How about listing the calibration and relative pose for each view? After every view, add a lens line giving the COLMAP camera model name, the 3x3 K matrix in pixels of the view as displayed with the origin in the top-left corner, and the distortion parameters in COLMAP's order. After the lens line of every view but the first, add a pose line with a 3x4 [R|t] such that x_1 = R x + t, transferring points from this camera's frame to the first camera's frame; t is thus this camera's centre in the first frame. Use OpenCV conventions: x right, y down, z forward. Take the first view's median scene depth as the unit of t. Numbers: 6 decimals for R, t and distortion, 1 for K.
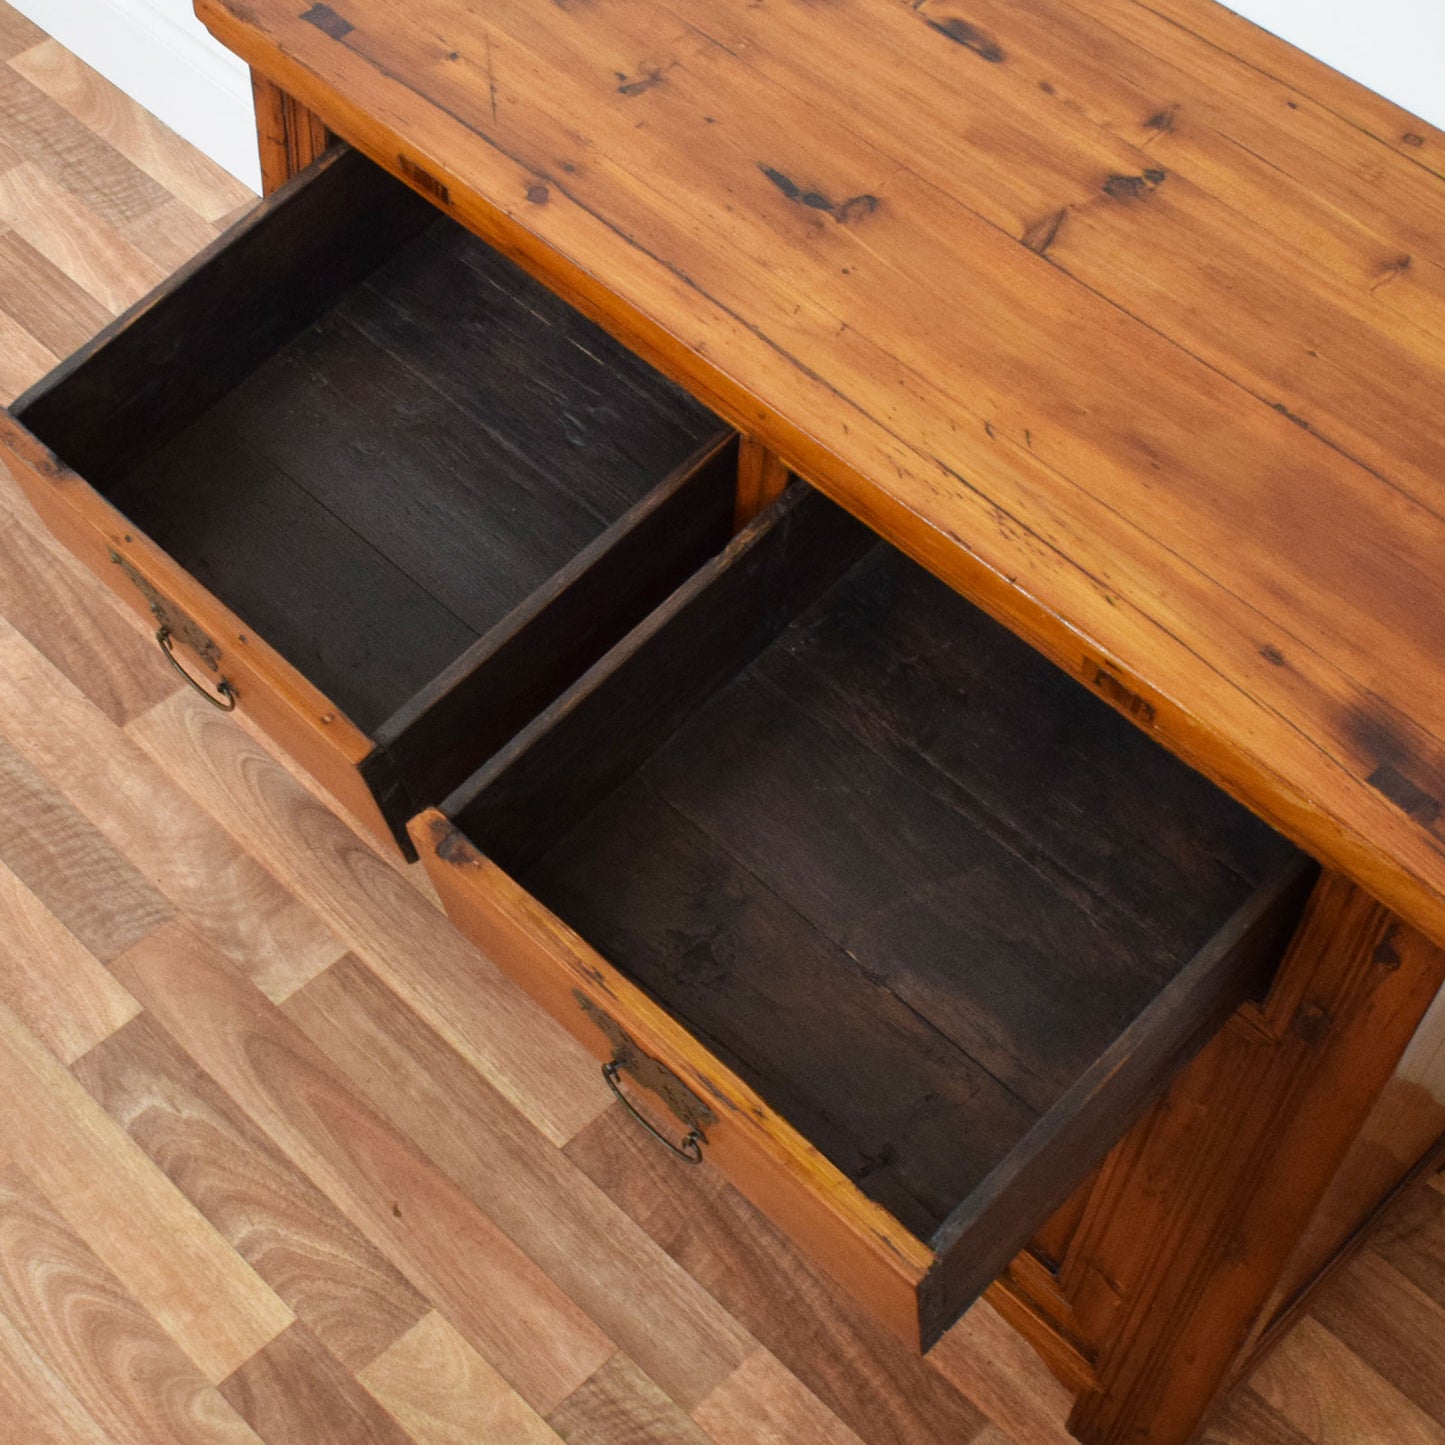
lens RADIAL K [[2390.5, 0, 655.9], [0, 2390.5, 710.9], [0, 0, 1]] dist [-0.012801, 0.000000]
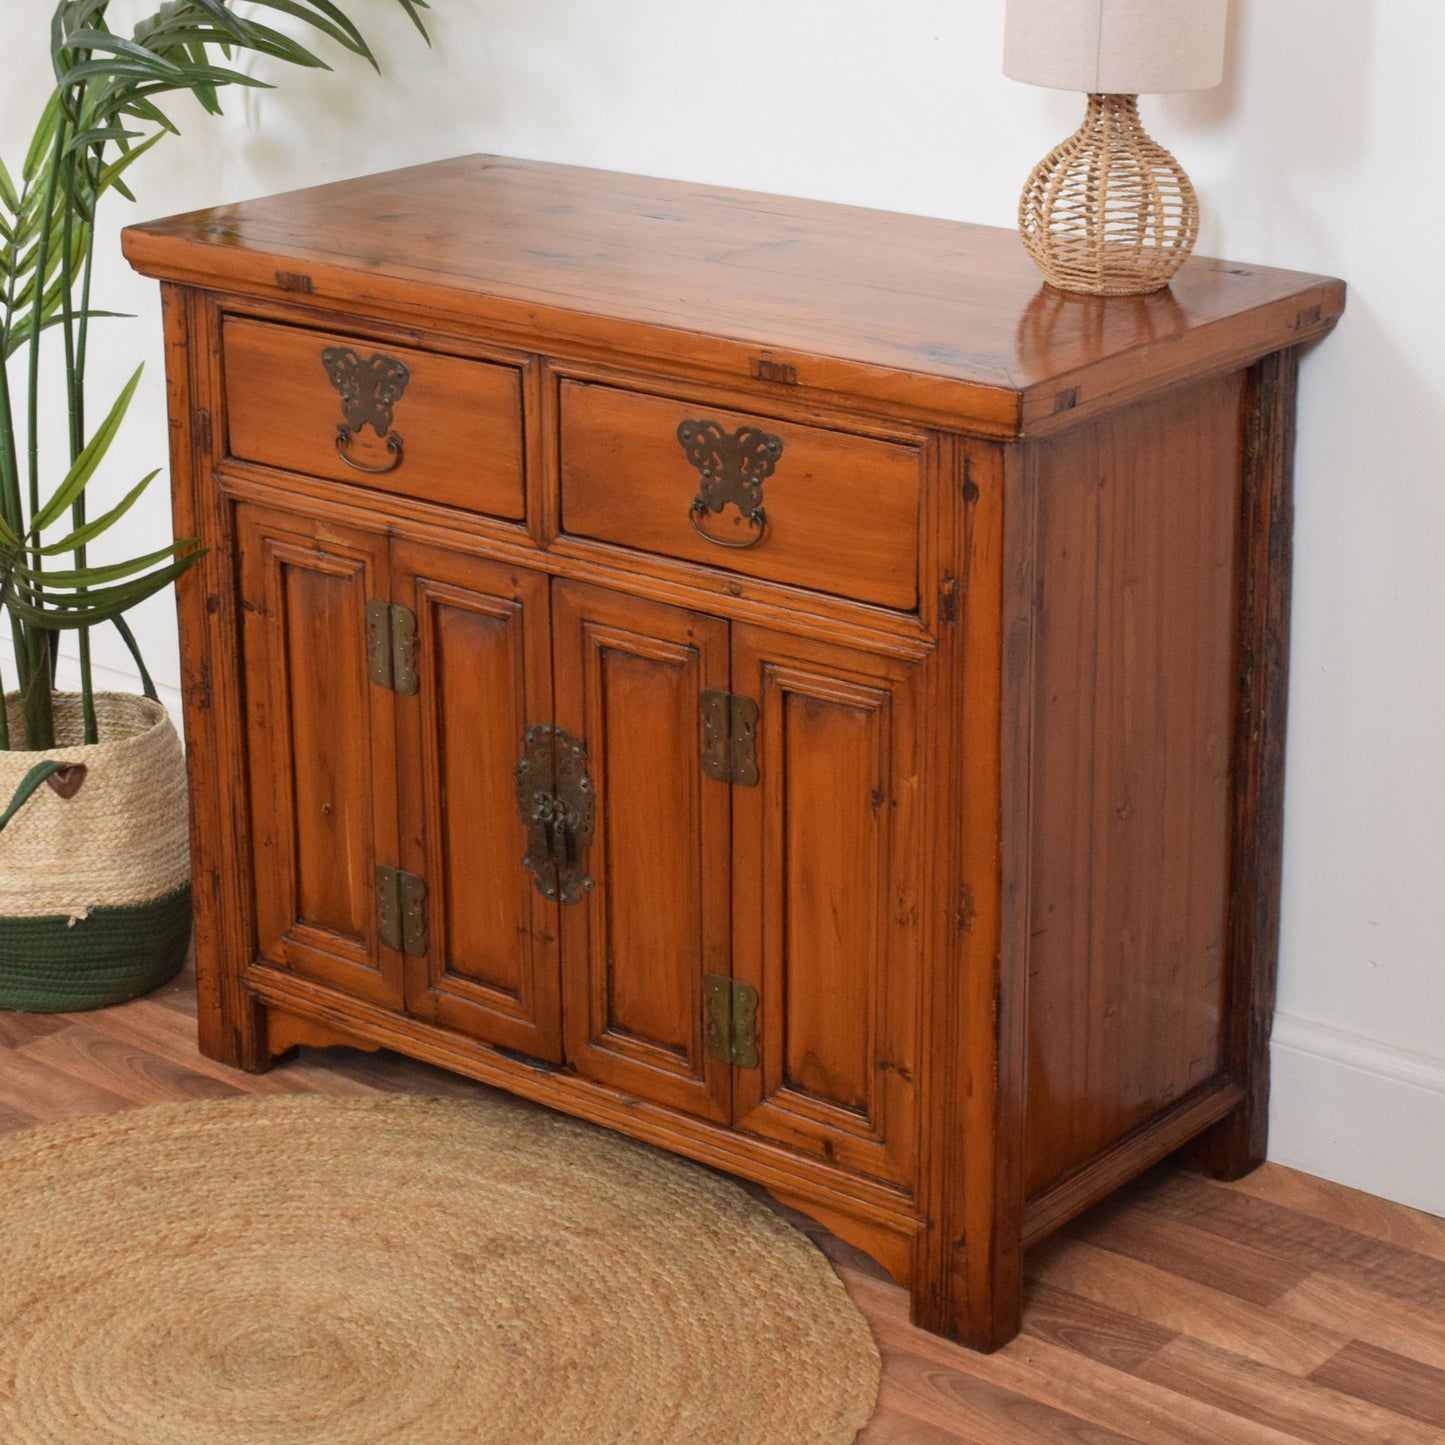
lens RADIAL K [[3390.0, 0, 747.6], [0, 3390.0, 716.7], [0, 0, 1]] dist [-0.072287, 0.000000]
pose [[0.992807, -0.078020, 0.090814, -0.029401], [0.114511, 0.840203, -0.530044, 1.078502], [-0.034948, 0.536630, 0.843094, -0.573544]]
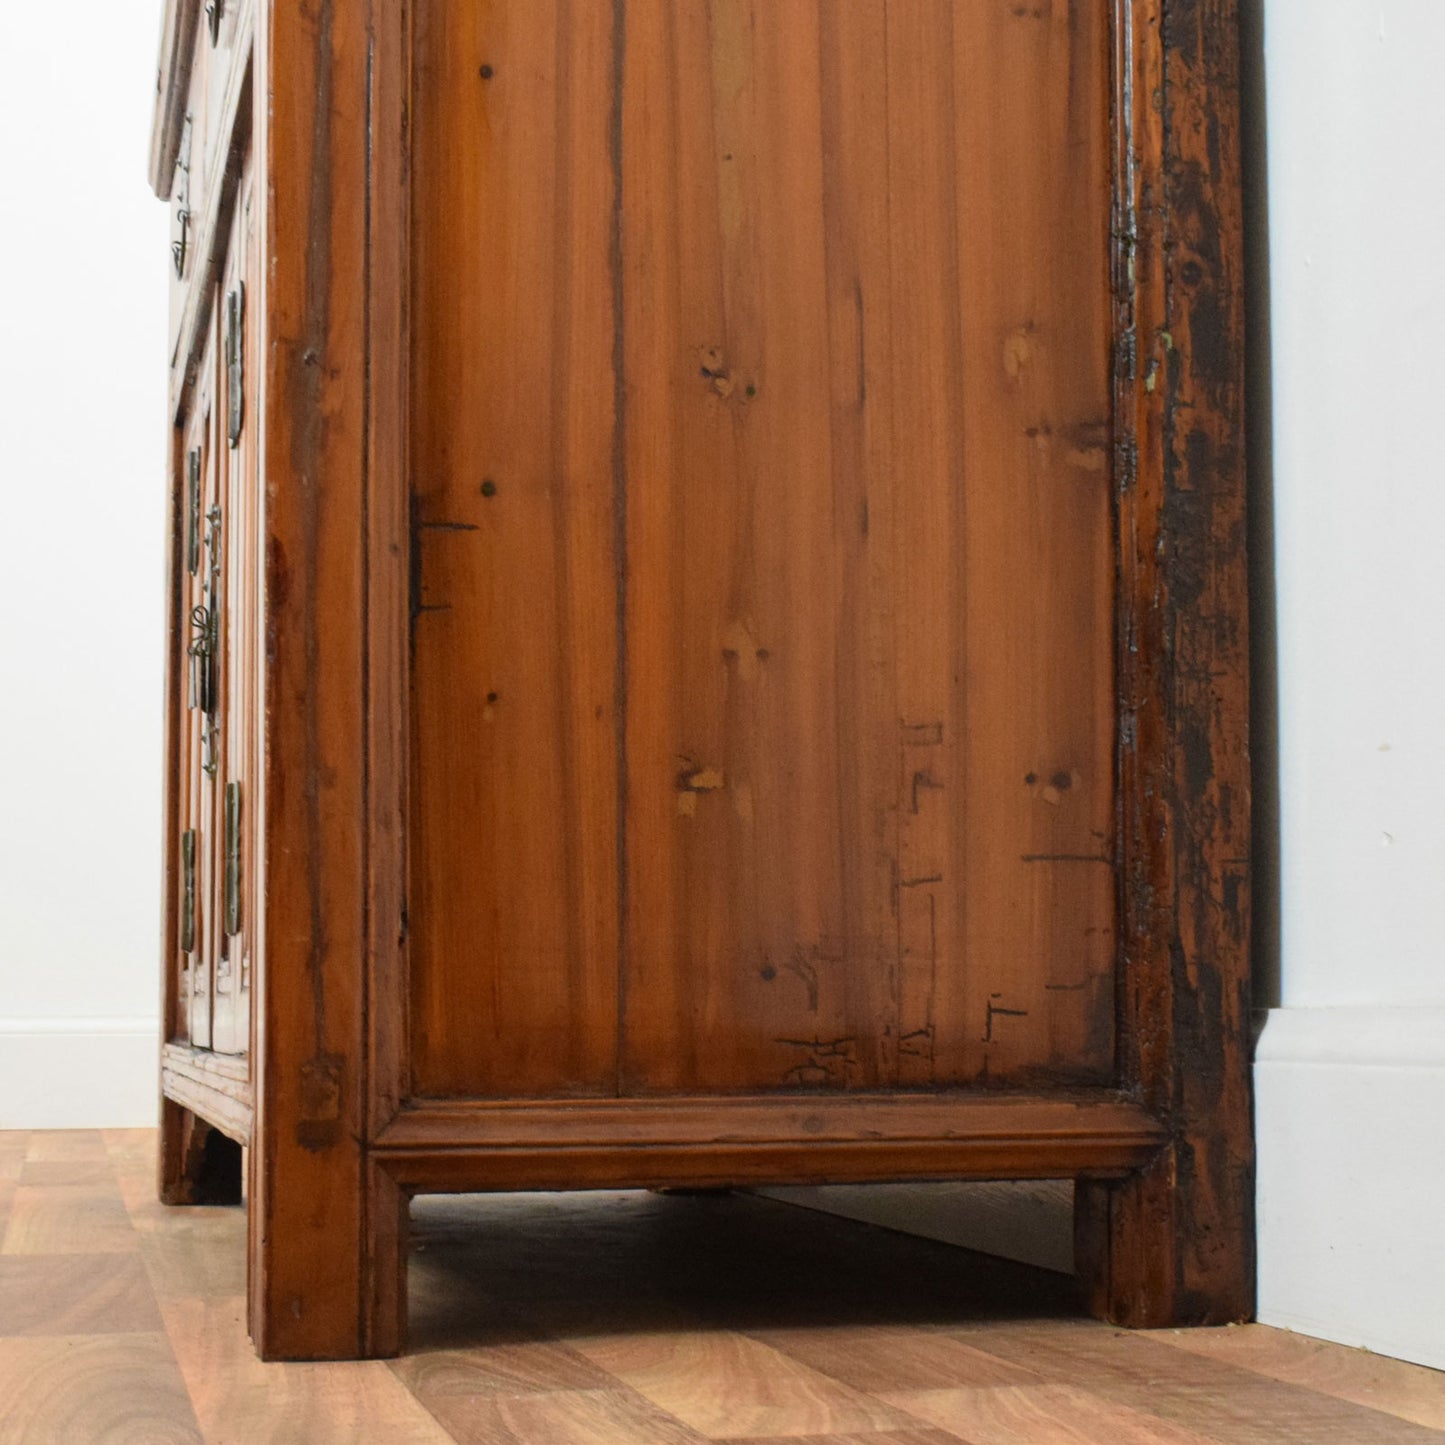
lens RADIAL K [[2716.8, 0, 759.5], [0, 2716.8, 727.2], [0, 0, 1]] dist [-0.009171, 0.000000]
pose [[0.869155, -0.049755, -0.492031, 0.742296], [-0.368179, 0.599146, -0.710963, 0.771657], [0.330173, 0.799092, 0.502432, 0.717752]]
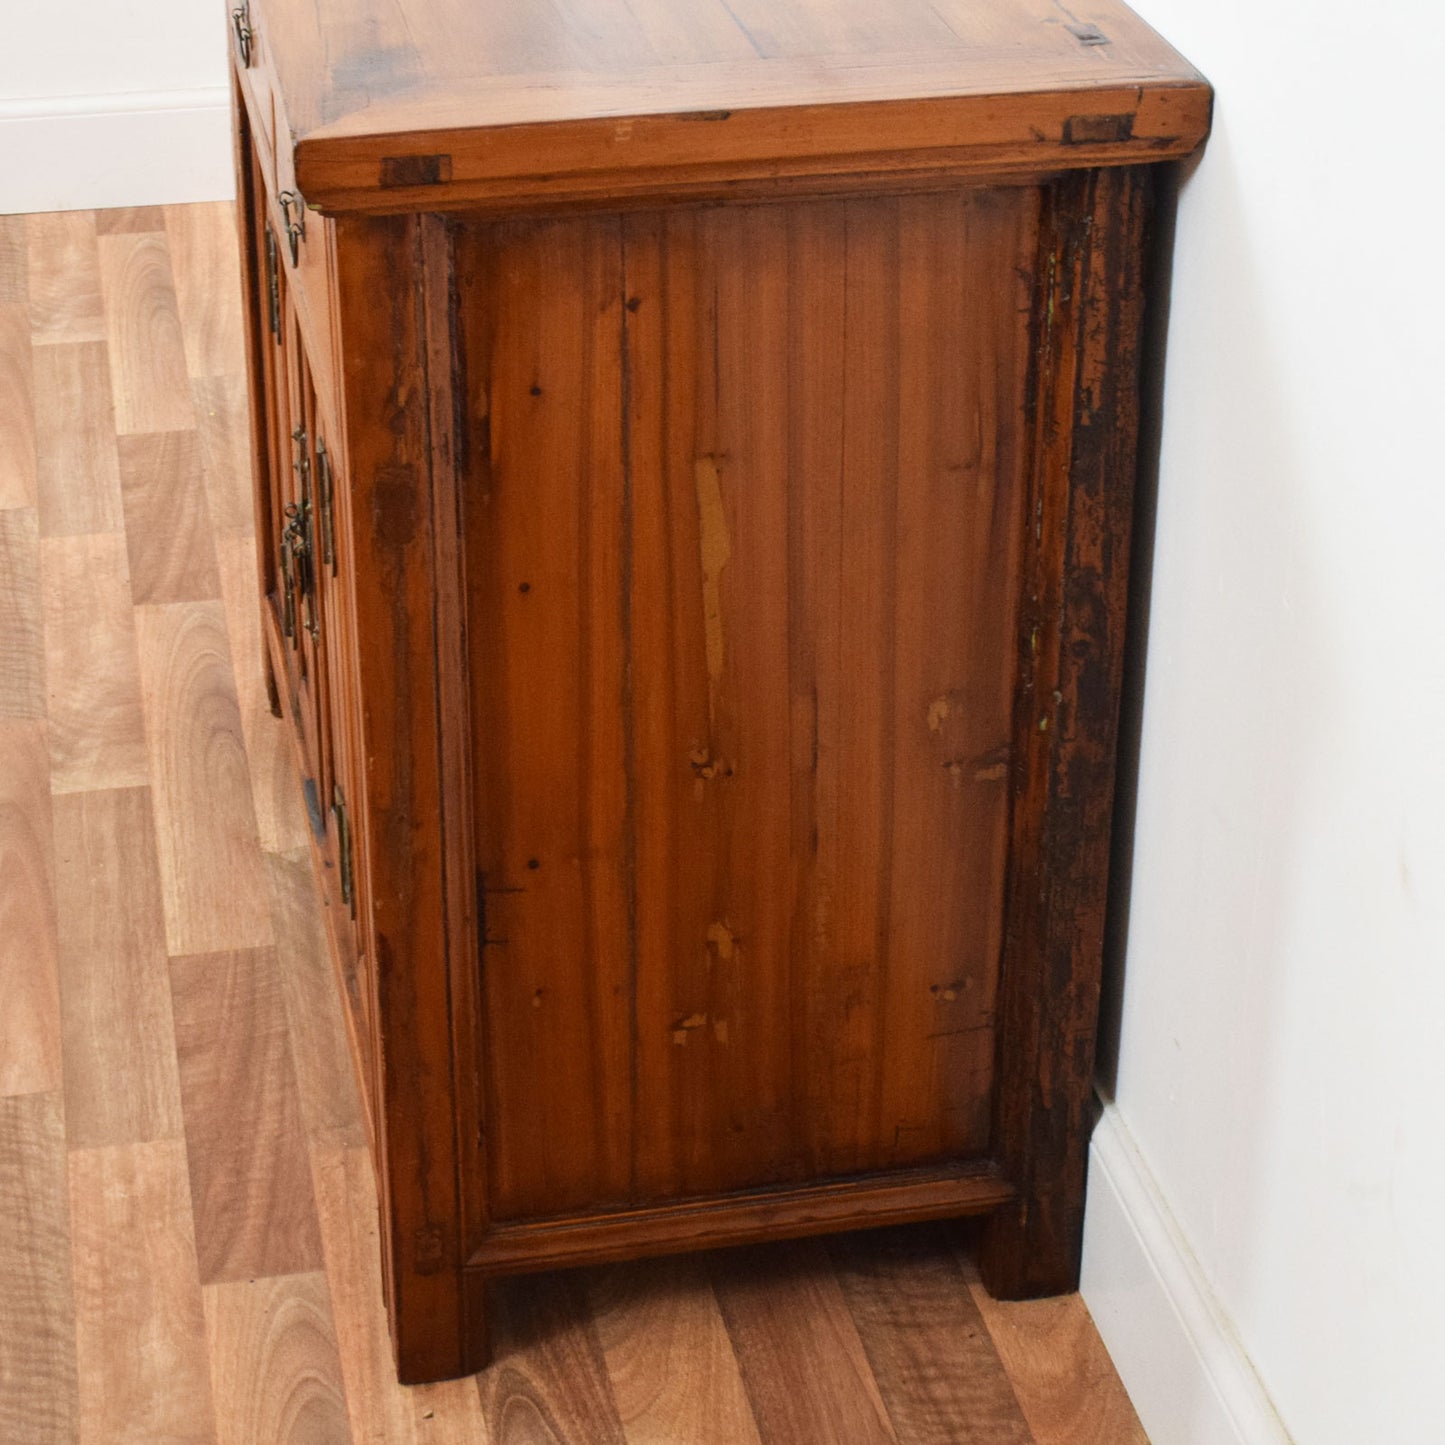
lens RADIAL K [[3197.4, 0, 710.4], [0, 3197.4, 670.1], [0, 0, 1]] dist [0.003431, 0.000000]
pose [[0.839146, 0.232435, -0.491739, 0.948004], [-0.412768, 0.860897, -0.297454, 0.484639], [0.354198, 0.452581, 0.818361, 0.001305]]
